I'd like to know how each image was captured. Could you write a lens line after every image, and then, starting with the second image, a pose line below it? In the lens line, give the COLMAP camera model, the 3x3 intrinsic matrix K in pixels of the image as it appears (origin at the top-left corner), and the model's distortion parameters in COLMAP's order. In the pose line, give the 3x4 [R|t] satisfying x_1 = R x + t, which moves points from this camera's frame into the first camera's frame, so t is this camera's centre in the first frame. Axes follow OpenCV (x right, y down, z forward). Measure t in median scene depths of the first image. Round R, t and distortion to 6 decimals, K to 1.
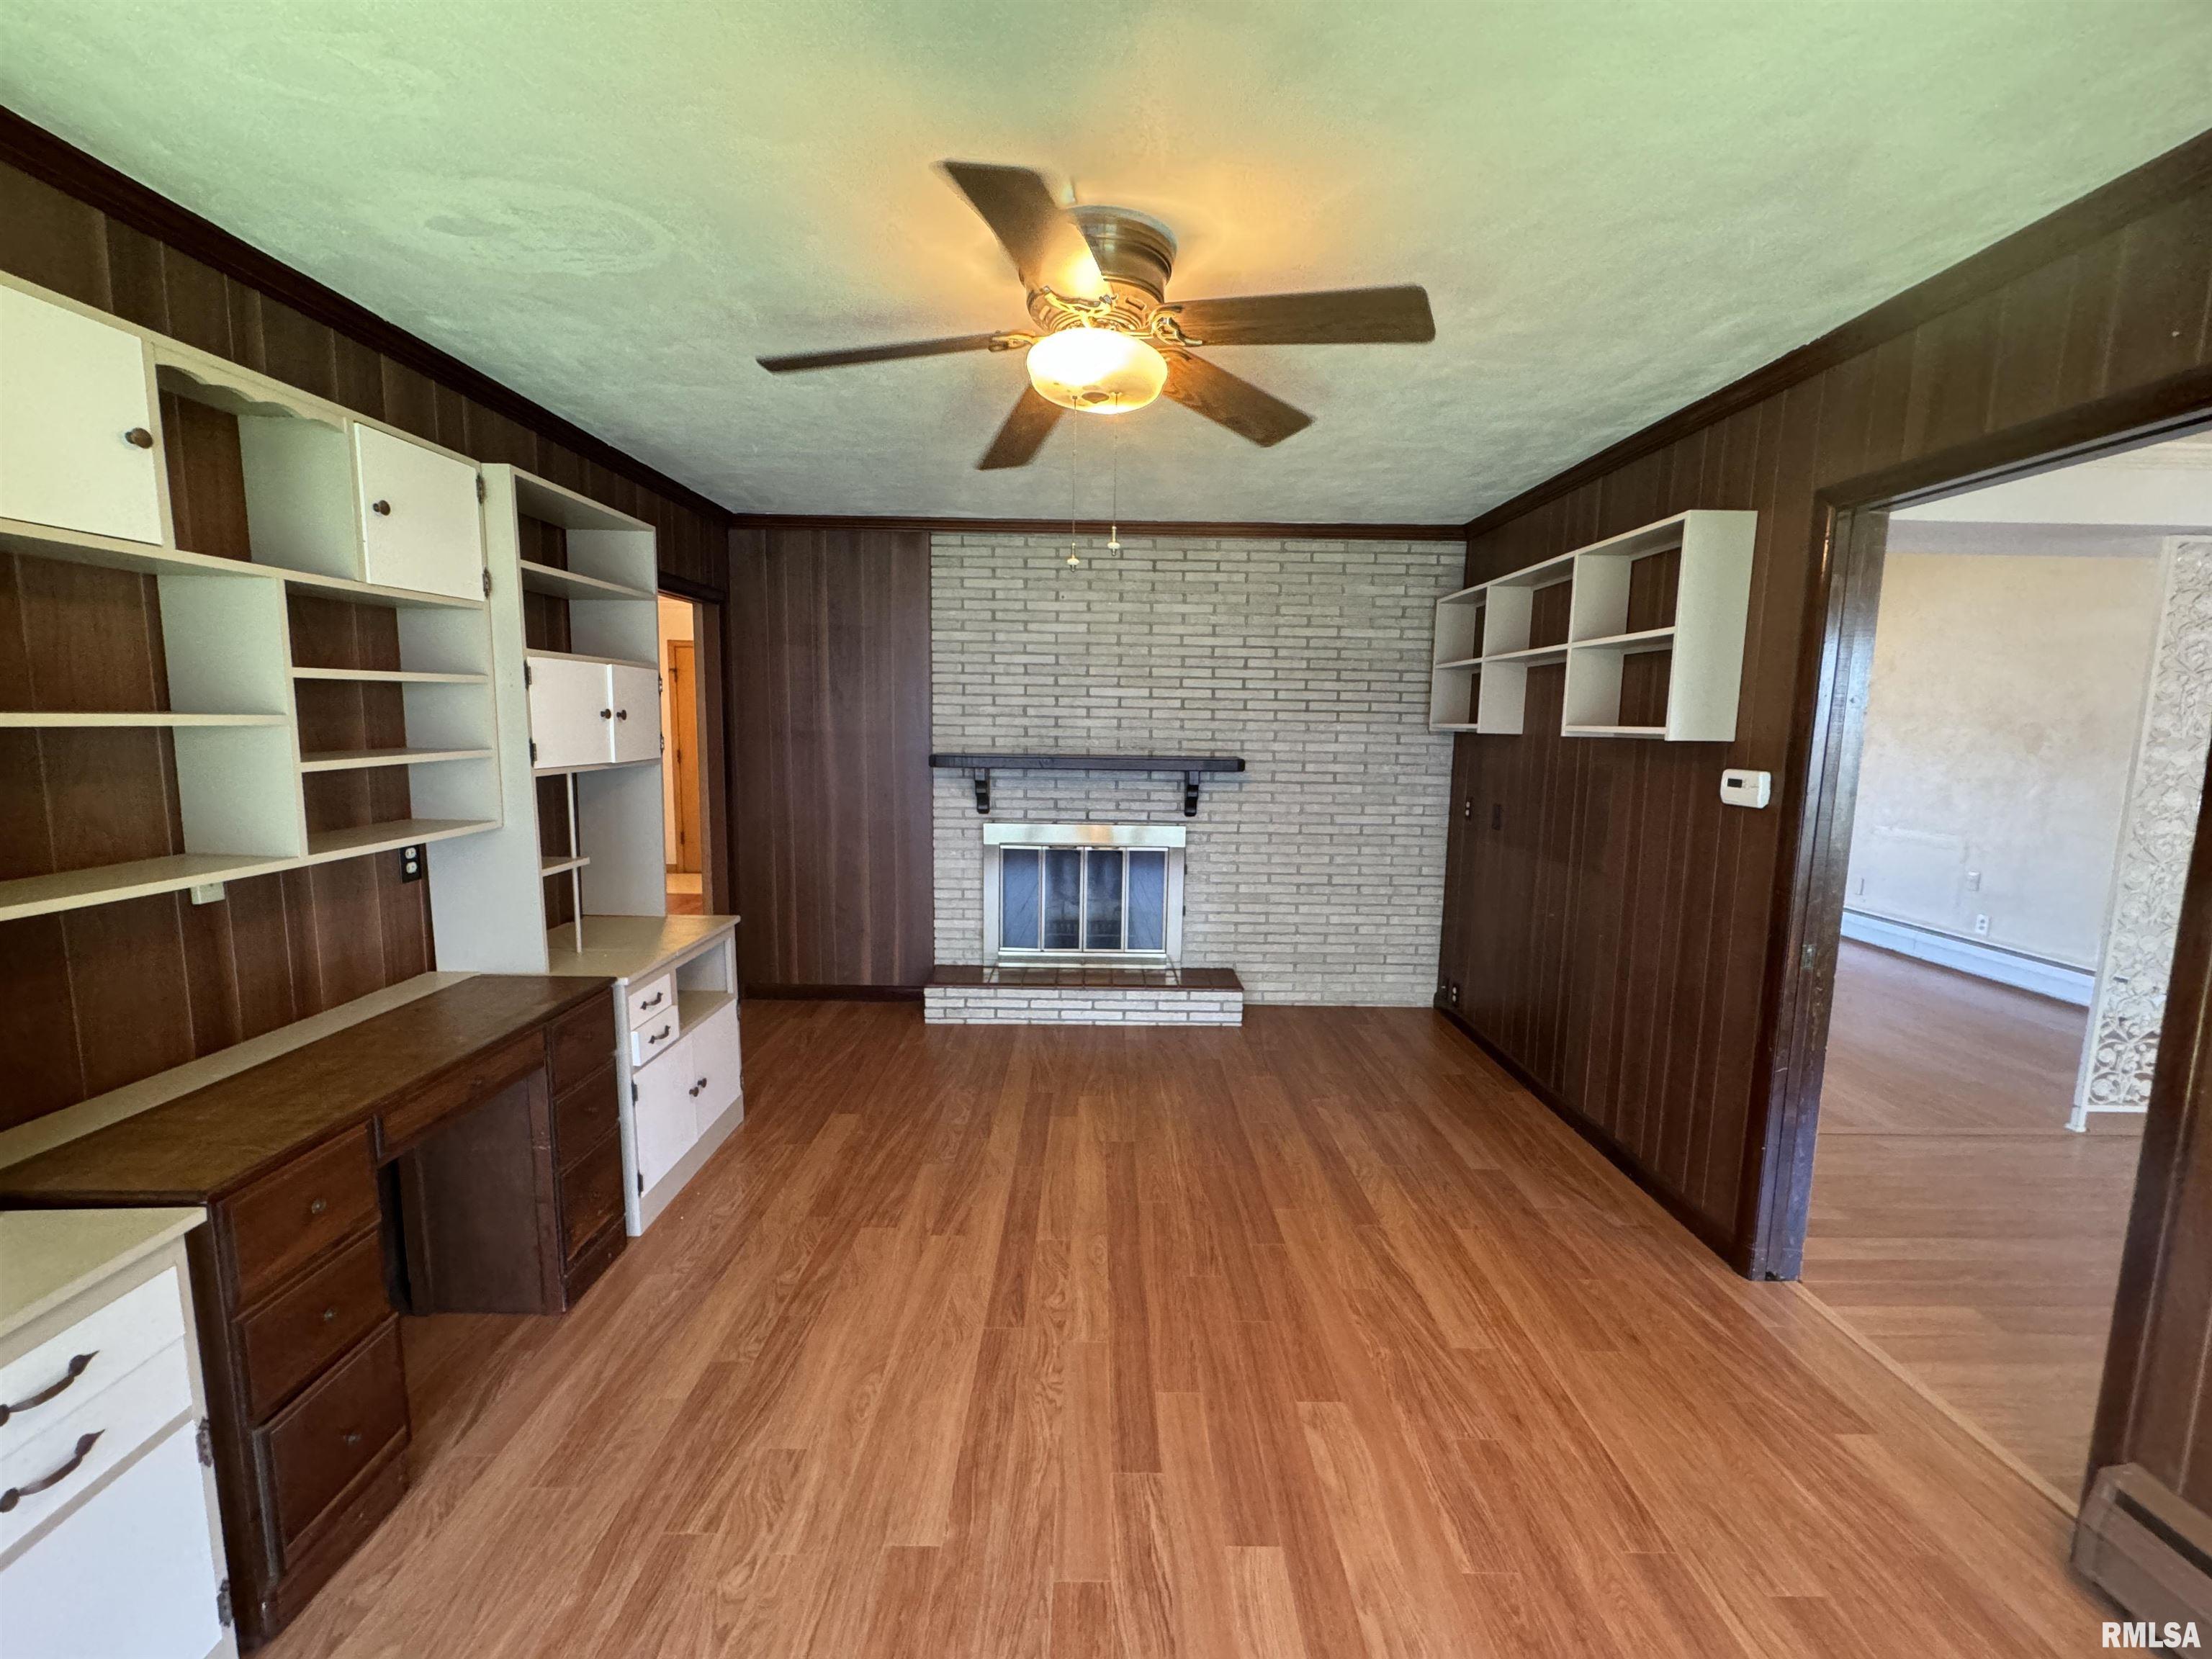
lens RADIAL K [[879.2, 0, 1104.1], [0, 879.2, 827.0], [0, 0, 1]] dist [0.001134, -0.000228]
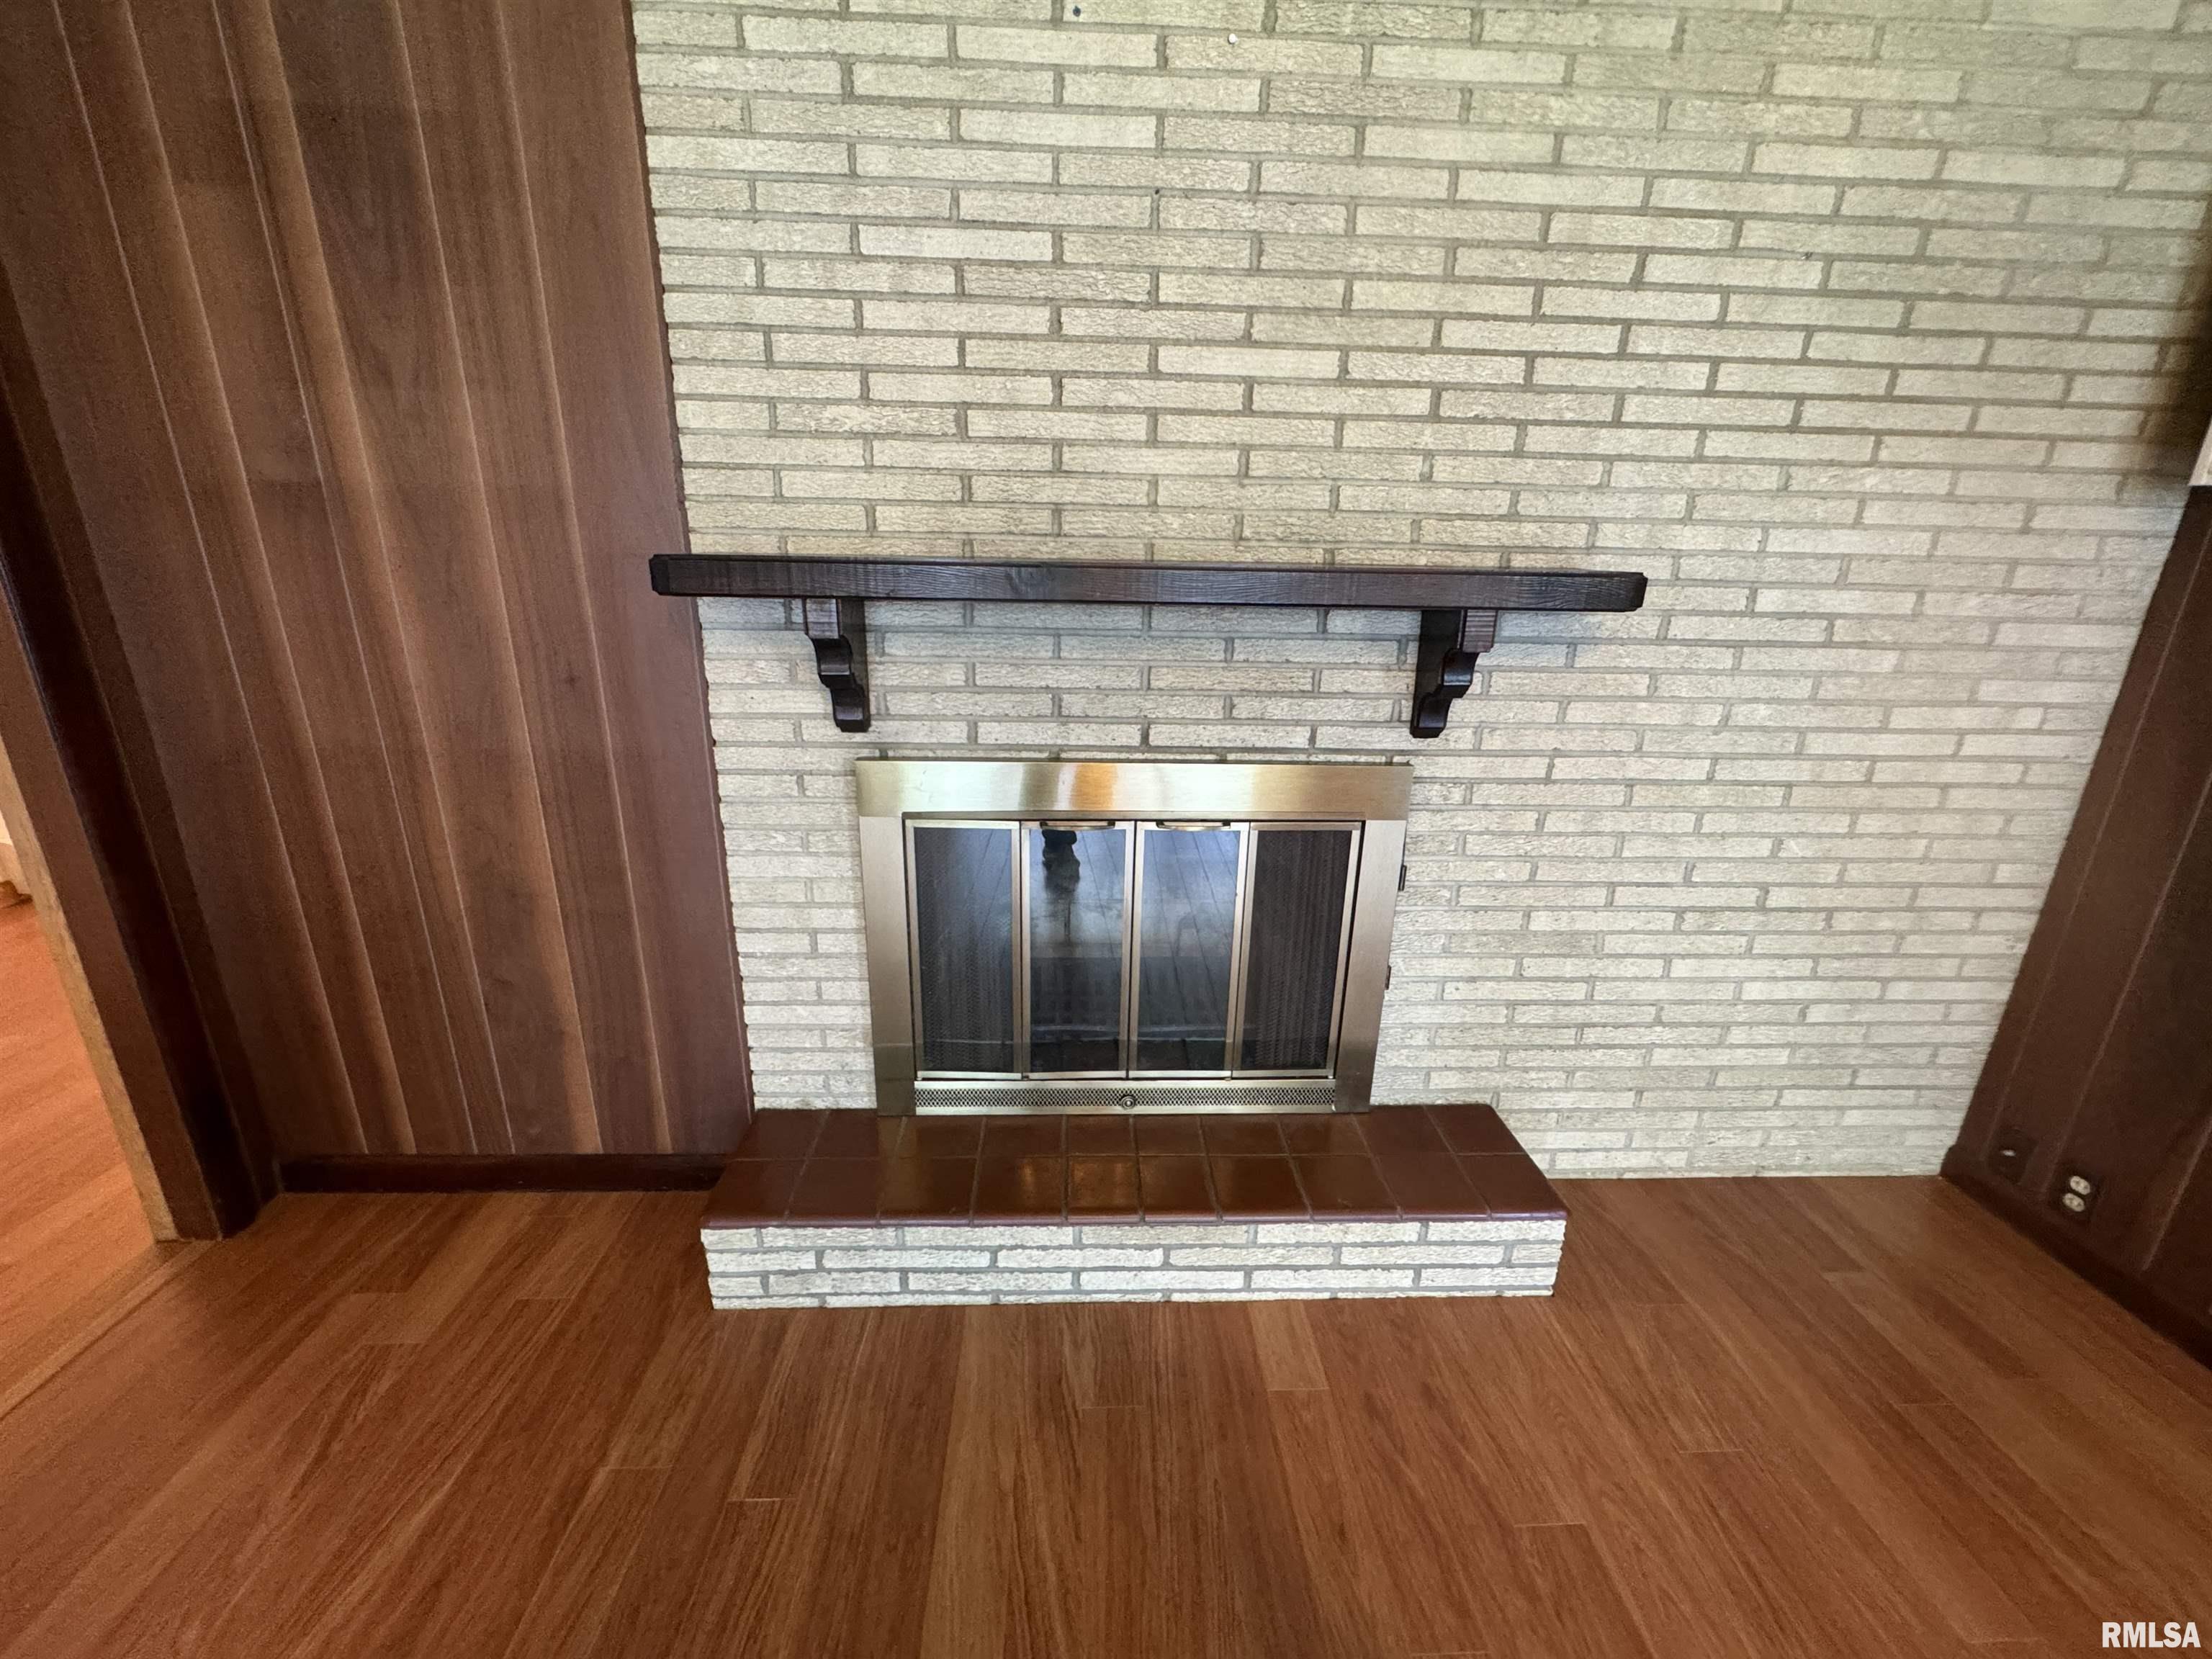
lens RADIAL K [[879.2, 0, 1104.1], [0, 879.2, 827.0], [0, 0, 1]] dist [0.001134, -0.000228]
pose [[0.999492, -0.005657, 0.031363, -0.047589], [-0.000116, 0.983469, 0.181075, -0.041998], [-0.031869, -0.180987, 0.982969, 0.642899]]
